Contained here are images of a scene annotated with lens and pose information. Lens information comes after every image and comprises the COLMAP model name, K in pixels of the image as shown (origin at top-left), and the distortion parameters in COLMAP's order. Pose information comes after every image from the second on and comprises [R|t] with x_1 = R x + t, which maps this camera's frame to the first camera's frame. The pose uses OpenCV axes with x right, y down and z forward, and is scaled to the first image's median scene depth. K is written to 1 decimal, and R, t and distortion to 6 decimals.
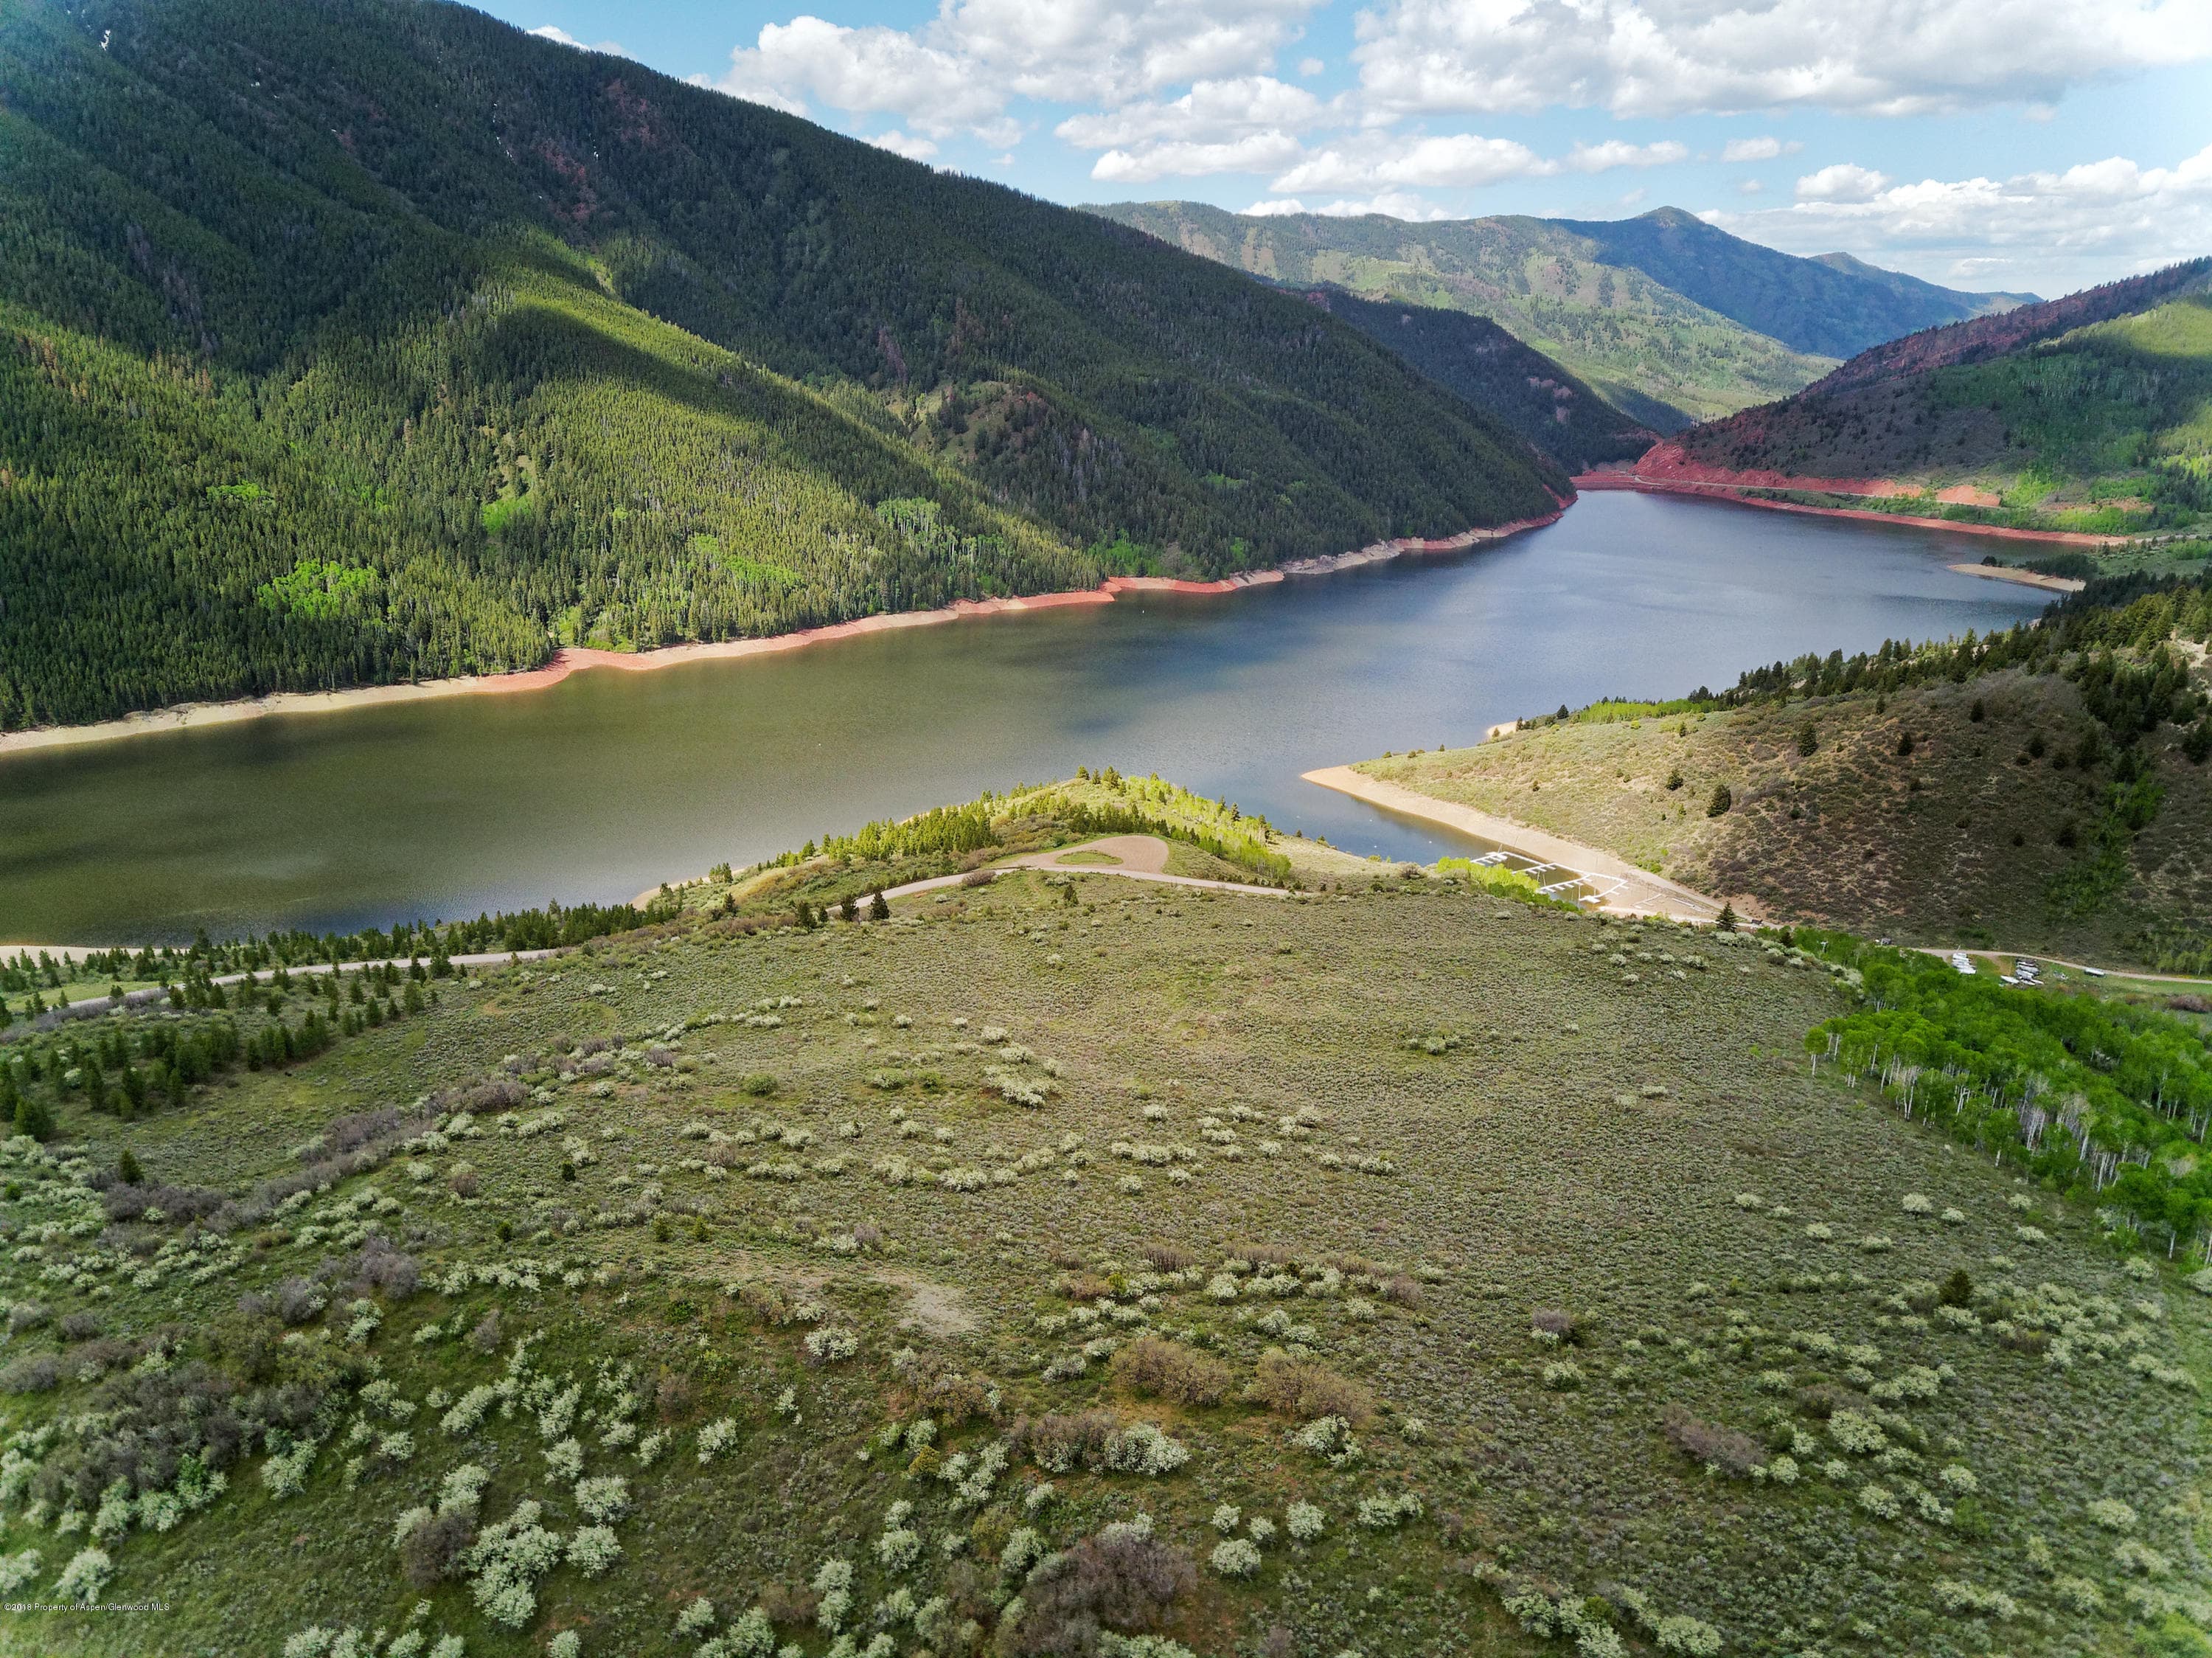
lens RADIAL K [[1716.4, 0, 1089.1], [0, 1716.4, 819.7], [0, 0, 1]] dist [0.006783, -0.007024]
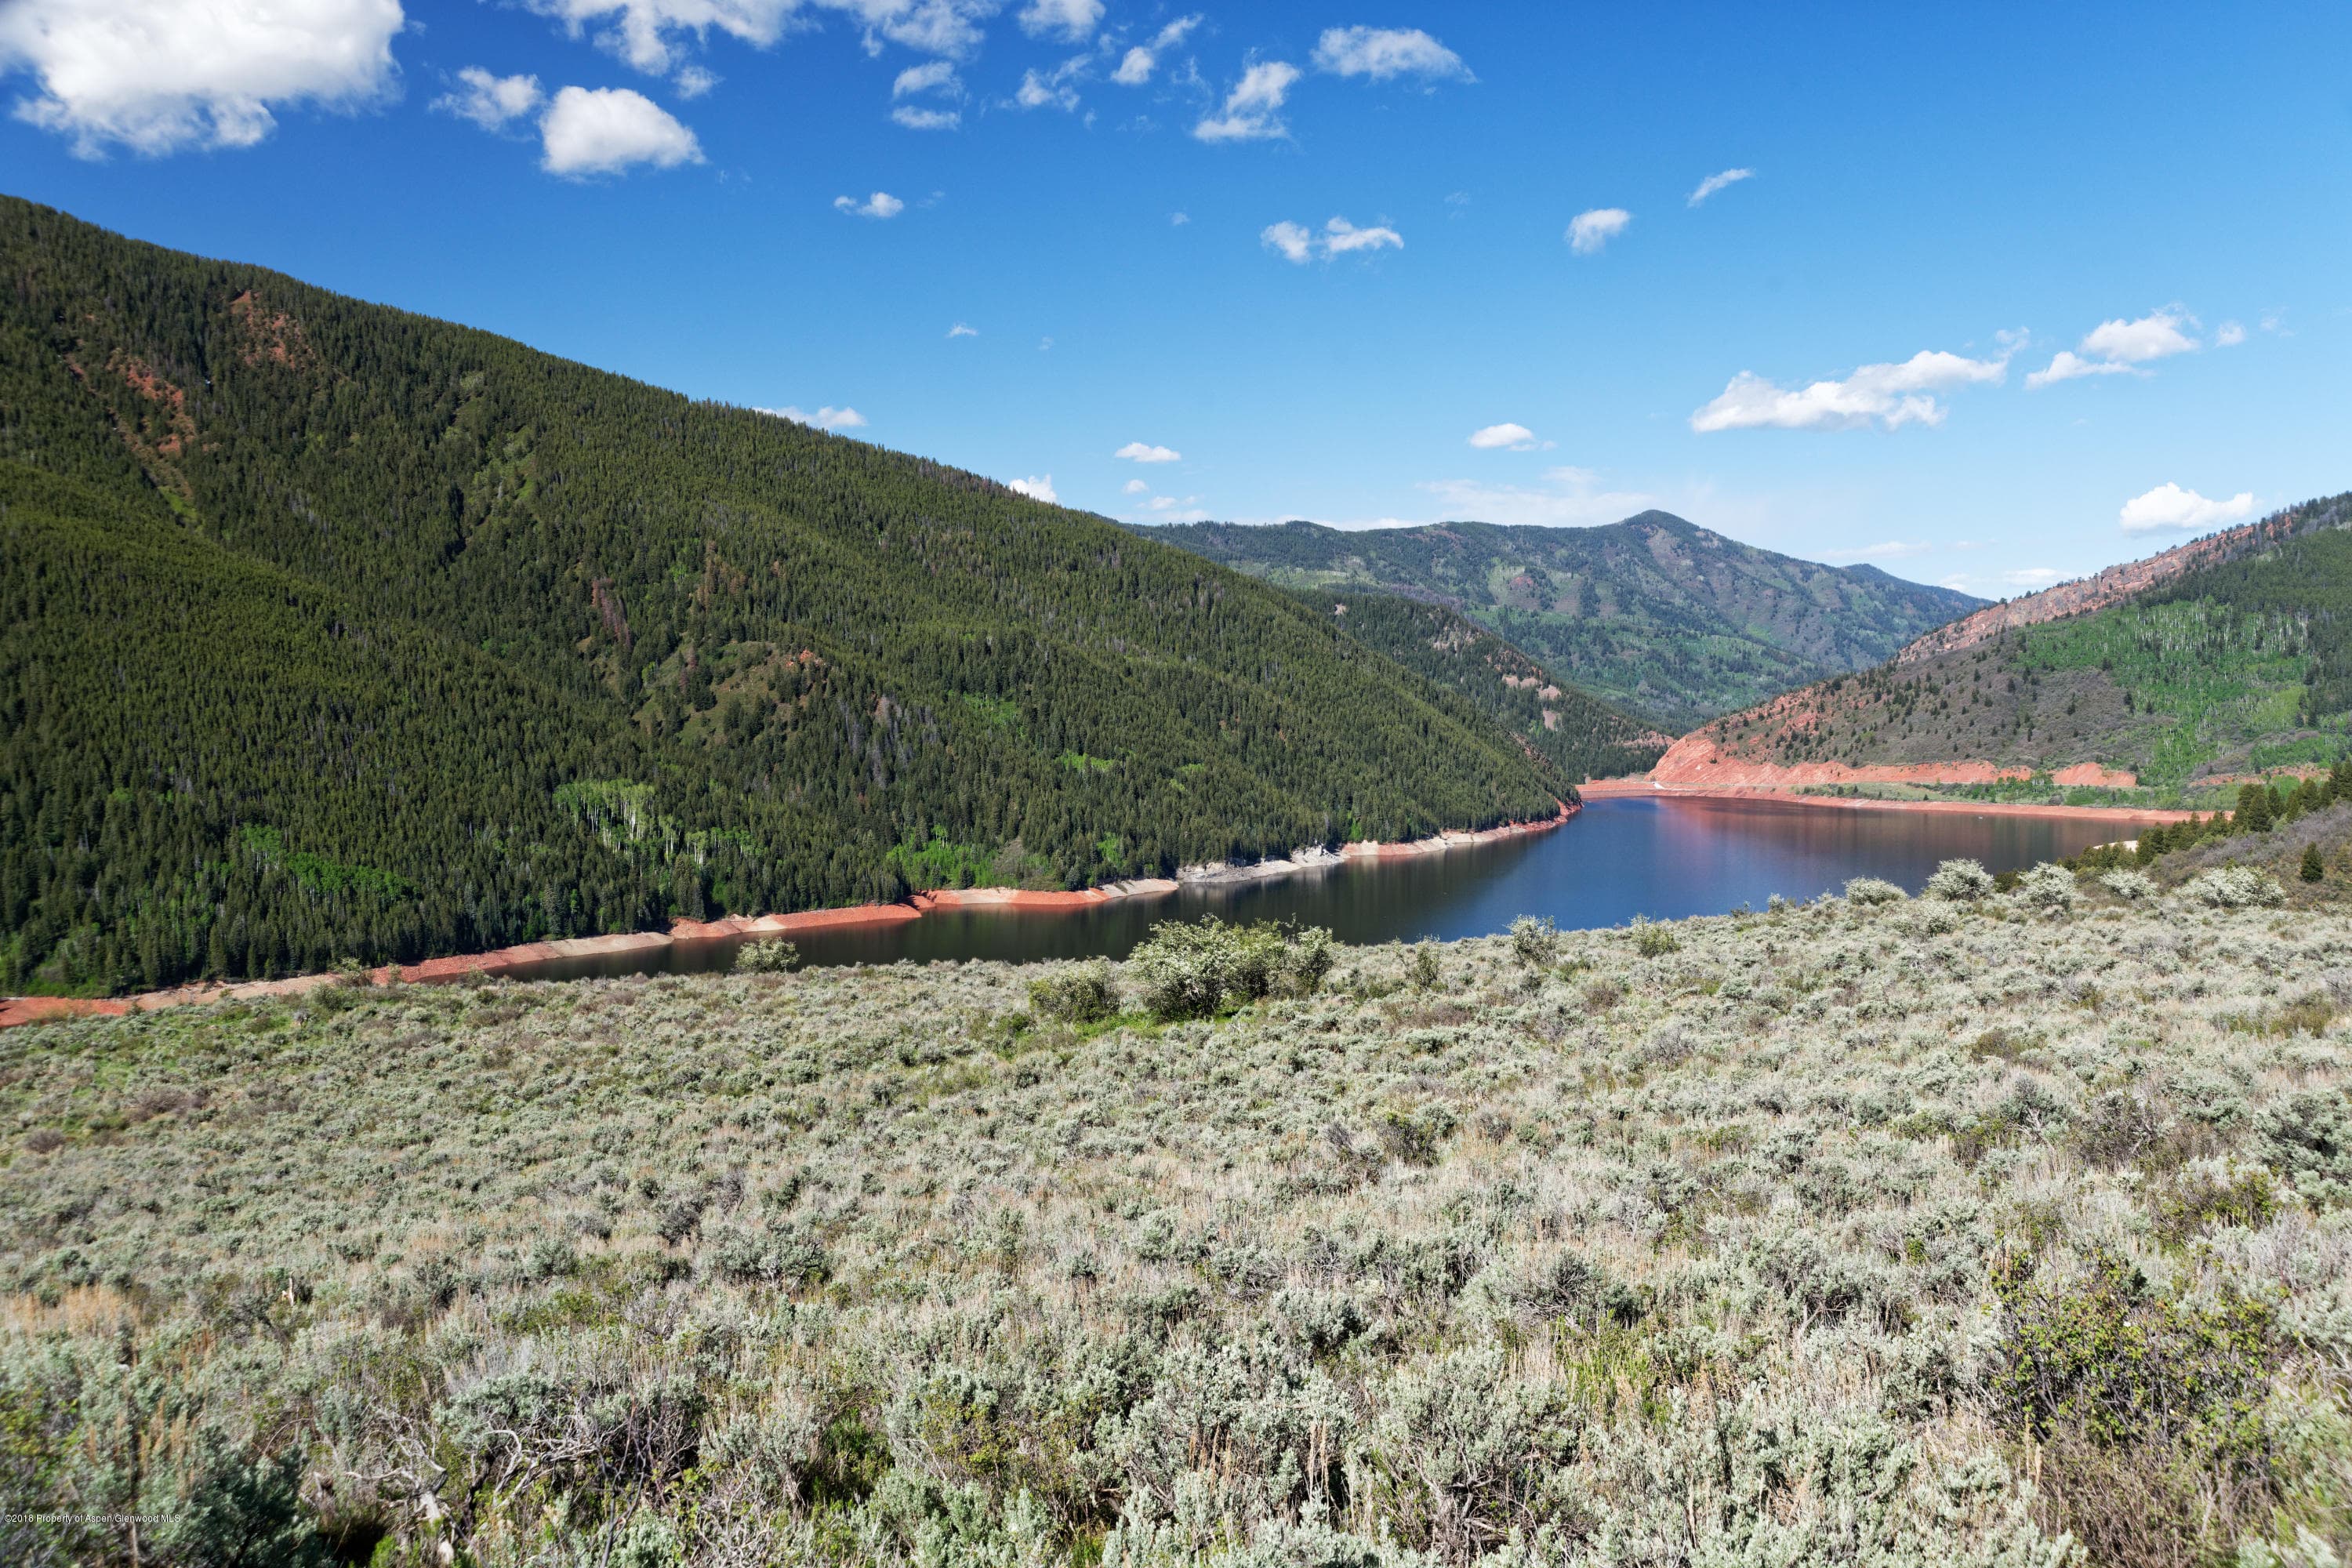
lens RADIAL K [[2199.0, 0, 1176.0], [0, 2199.0, 784.0], [0, 0, 1]] dist [0.012993, 0.018463]
pose [[0.994996, -0.036740, 0.092912, 0.045401], [0.058121, 0.969240, -0.239155, 0.040797], [-0.081267, 0.243358, 0.966526, 0.195705]]
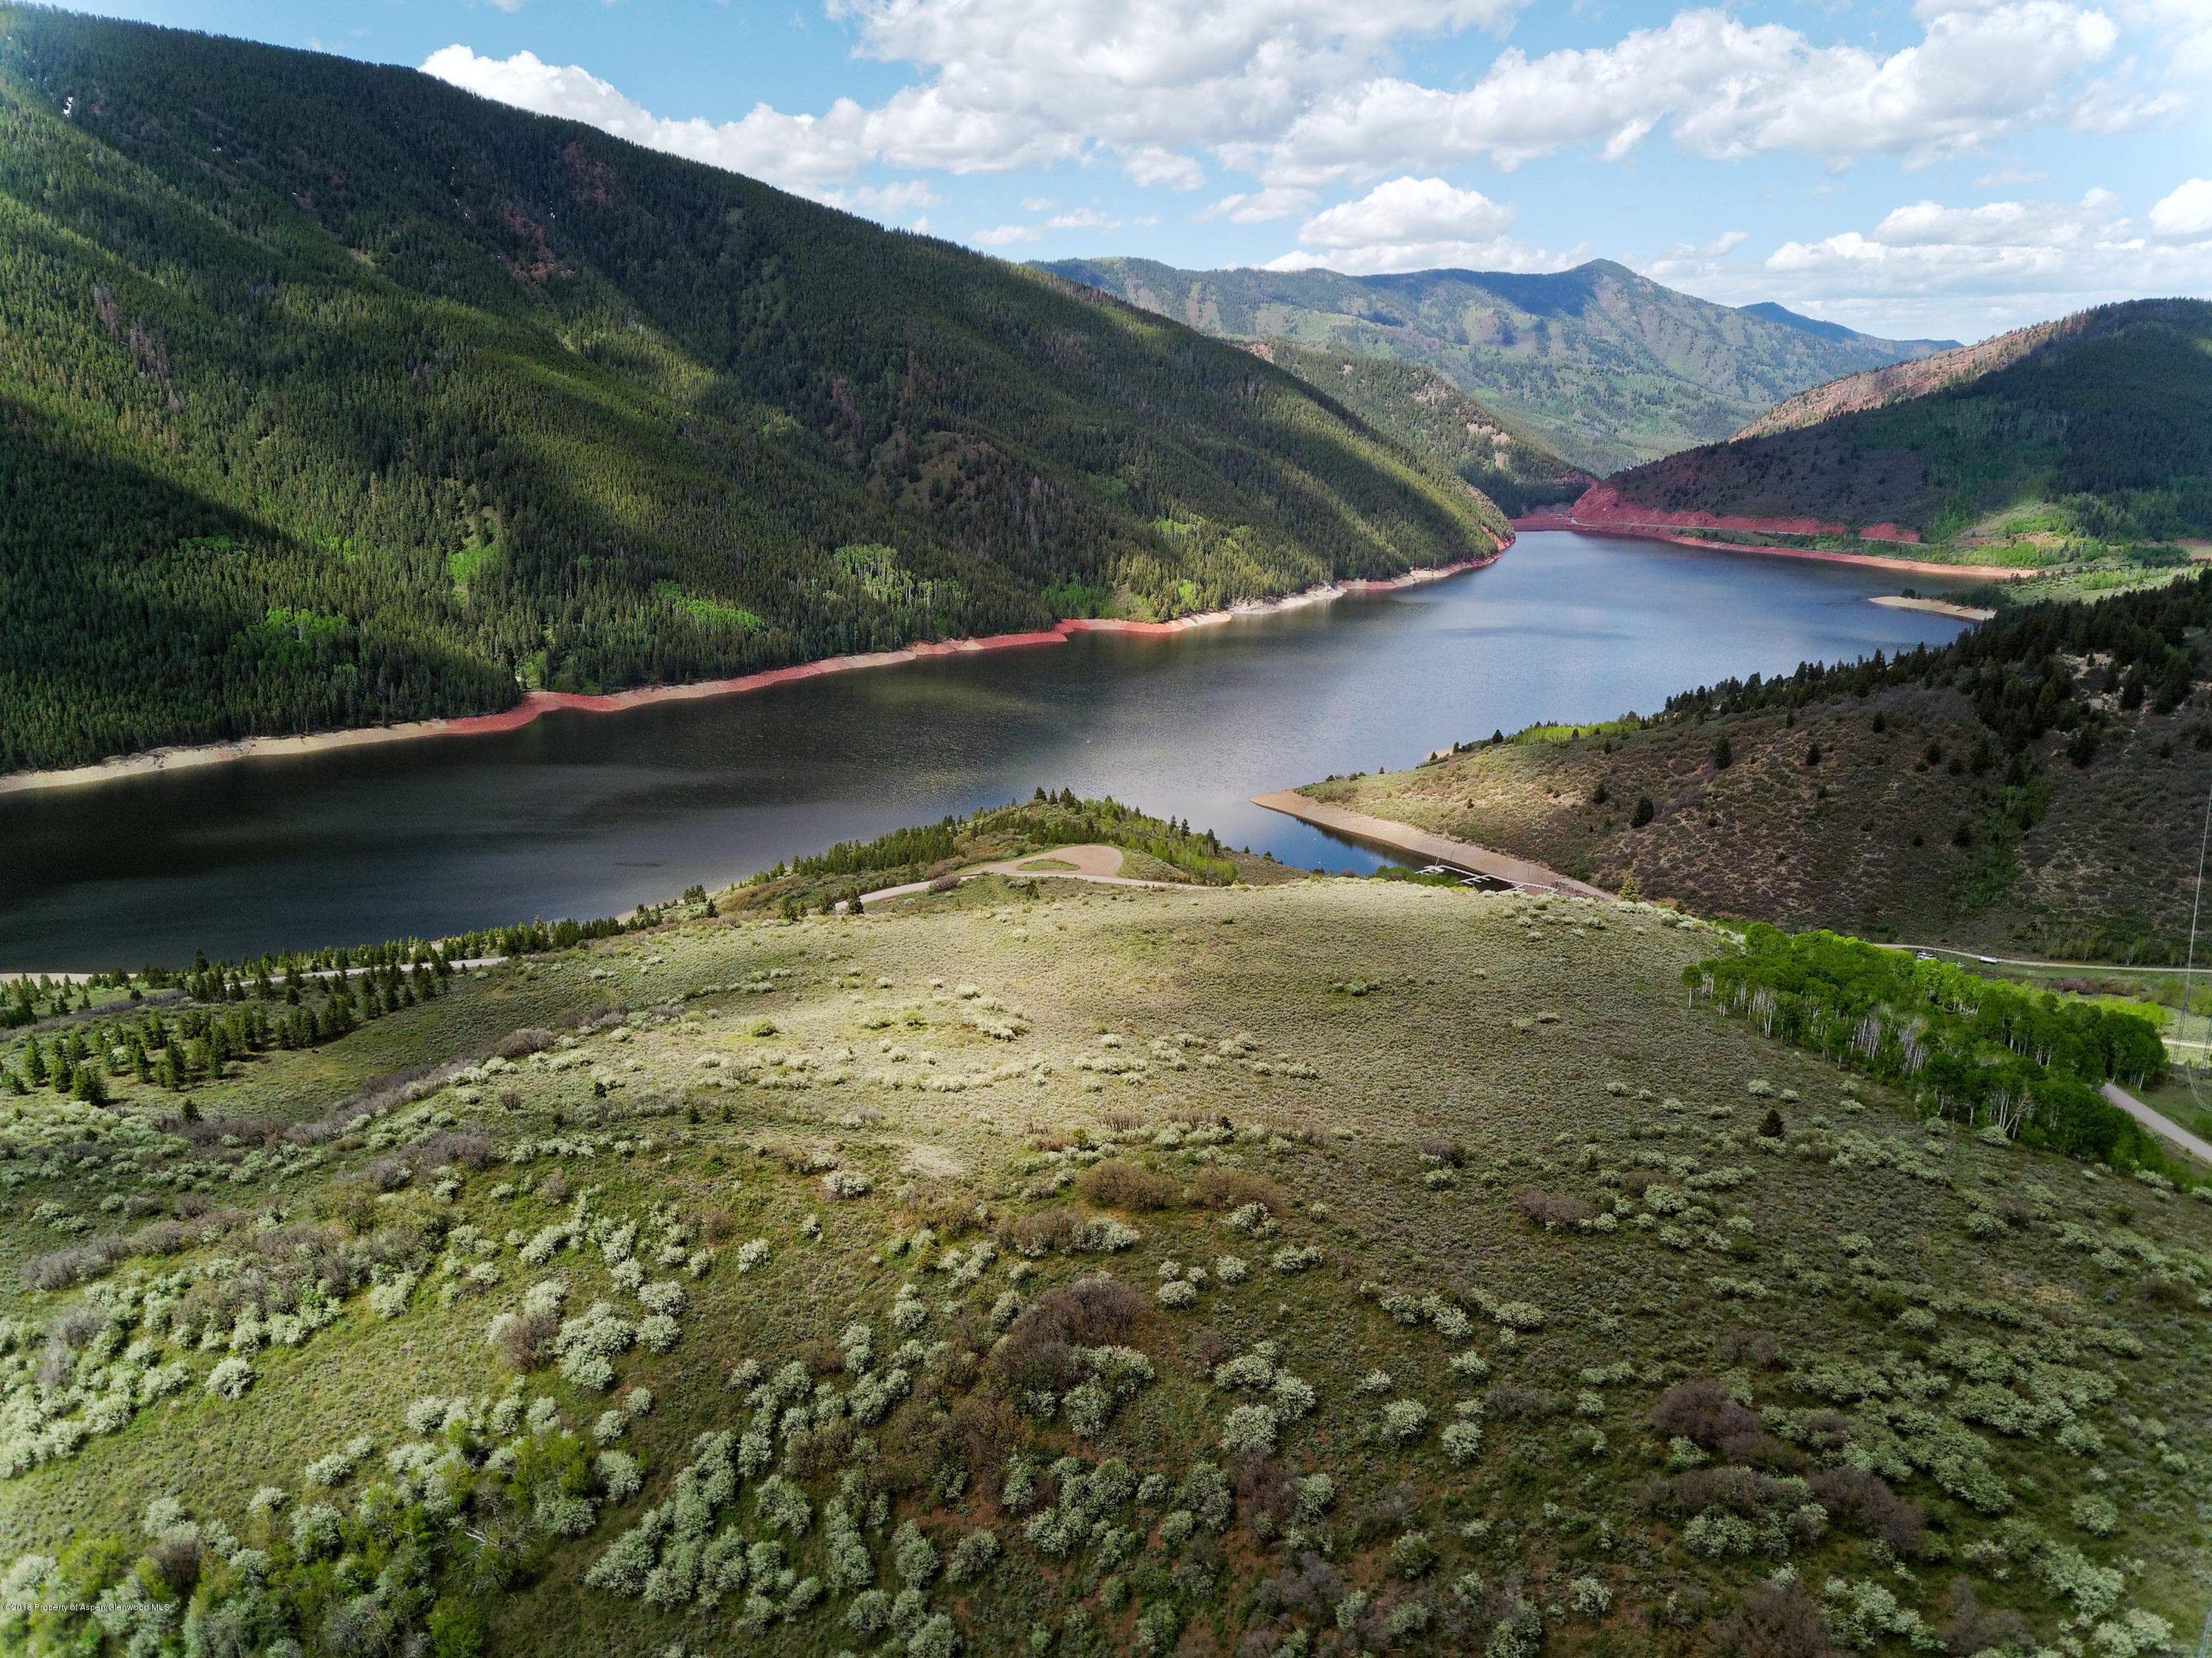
lens RADIAL K [[1716.4, 0, 1089.1], [0, 1716.4, 819.7], [0, 0, 1]] dist [0.006783, -0.007024]
pose [[0.999537, -0.015786, 0.026001, -0.000796], [0.016554, 0.999425, -0.029601, 0.012937], [-0.025519, 0.030018, 0.999224, -0.031800]]
